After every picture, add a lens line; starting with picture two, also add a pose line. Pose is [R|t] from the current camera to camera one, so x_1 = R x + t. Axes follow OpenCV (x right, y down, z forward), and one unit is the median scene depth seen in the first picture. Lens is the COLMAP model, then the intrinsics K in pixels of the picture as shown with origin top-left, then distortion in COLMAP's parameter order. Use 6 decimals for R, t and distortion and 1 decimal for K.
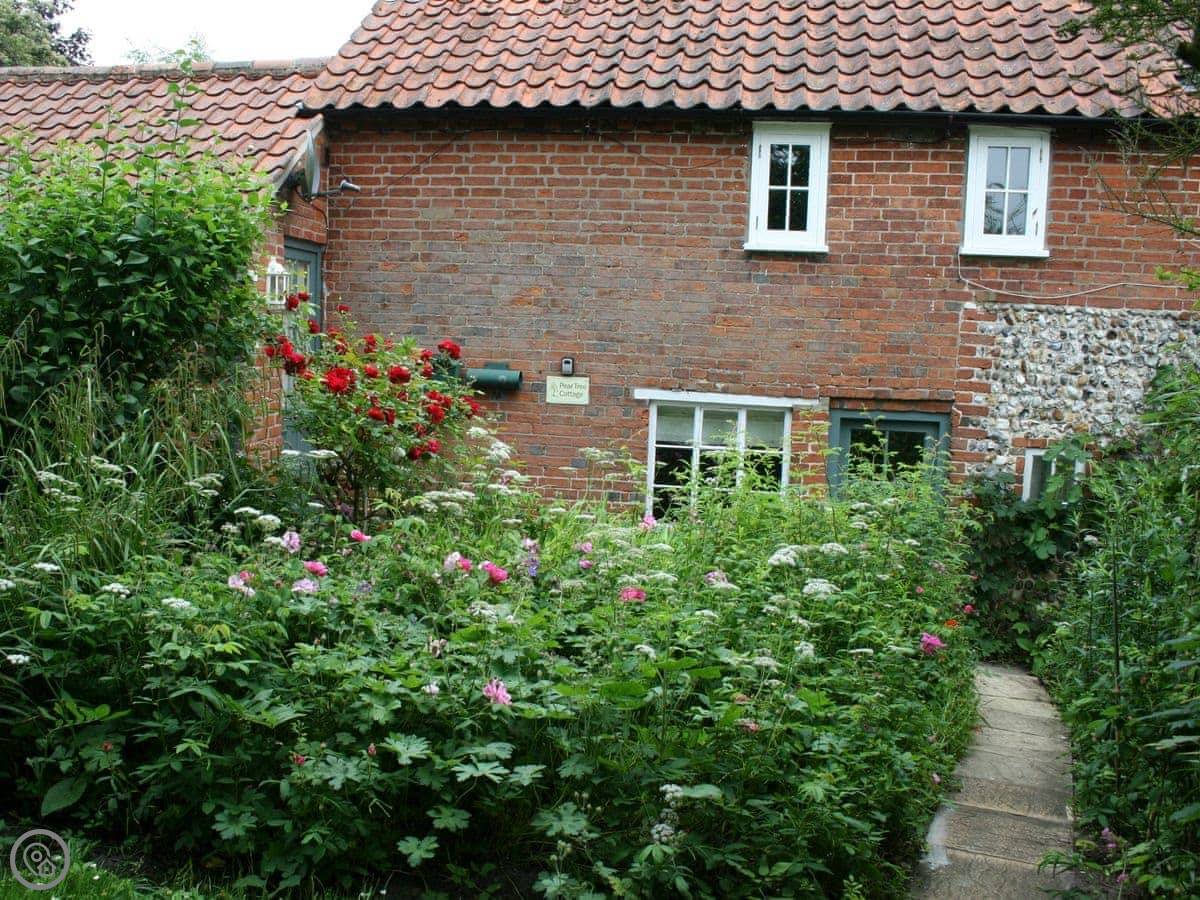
lens RADIAL K [[1278.0, 0, 565.3], [0, 1278.0, 449.4], [0, 0, 1]] dist [-0.066067, 0.041940]
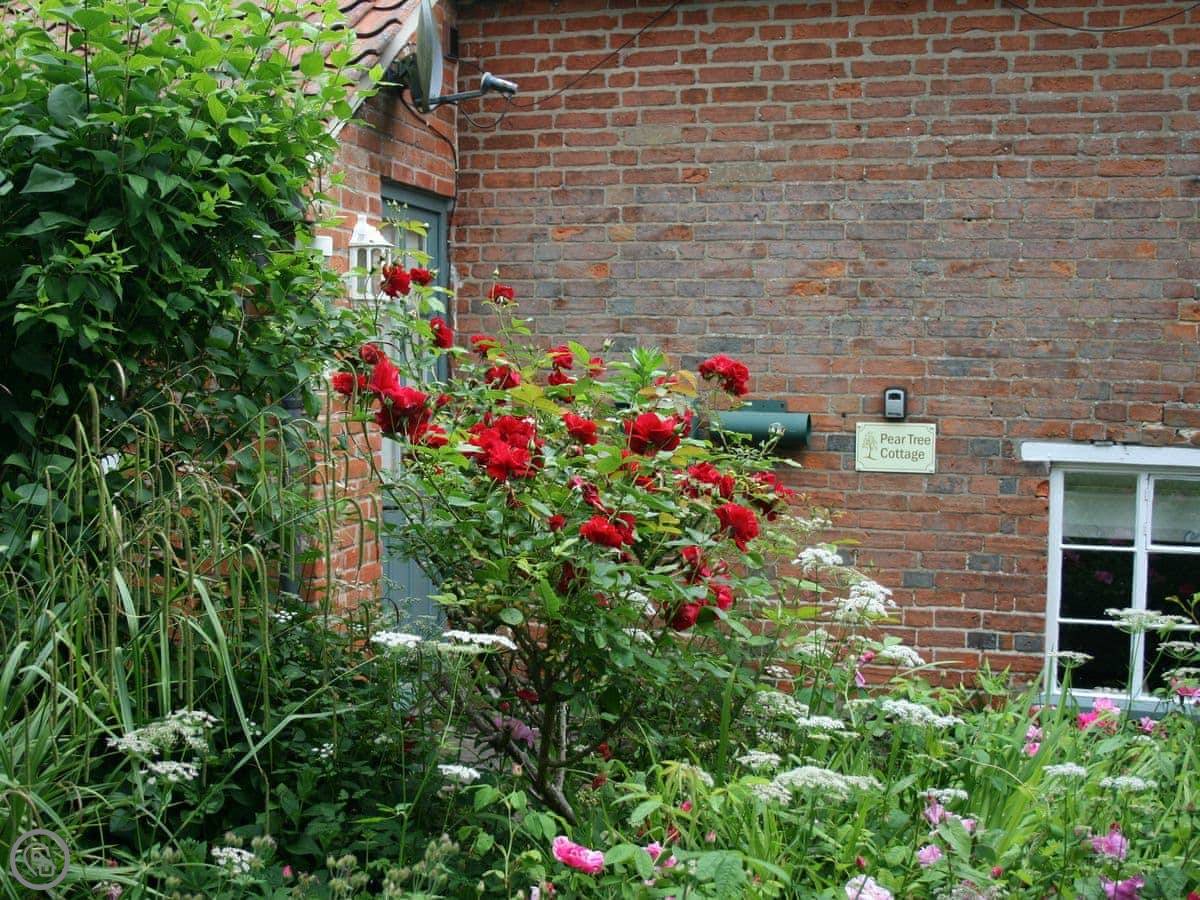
lens RADIAL K [[1798.6, 0, 600.0], [0, 1798.6, 450.0], [0, 0, 1]] dist [0.013478, 0.098436]
pose [[0.994818, -0.018201, -0.100032, -0.049178], [0.014170, 0.999064, -0.040859, -0.016155], [0.100682, 0.039230, 0.994145, 0.231277]]
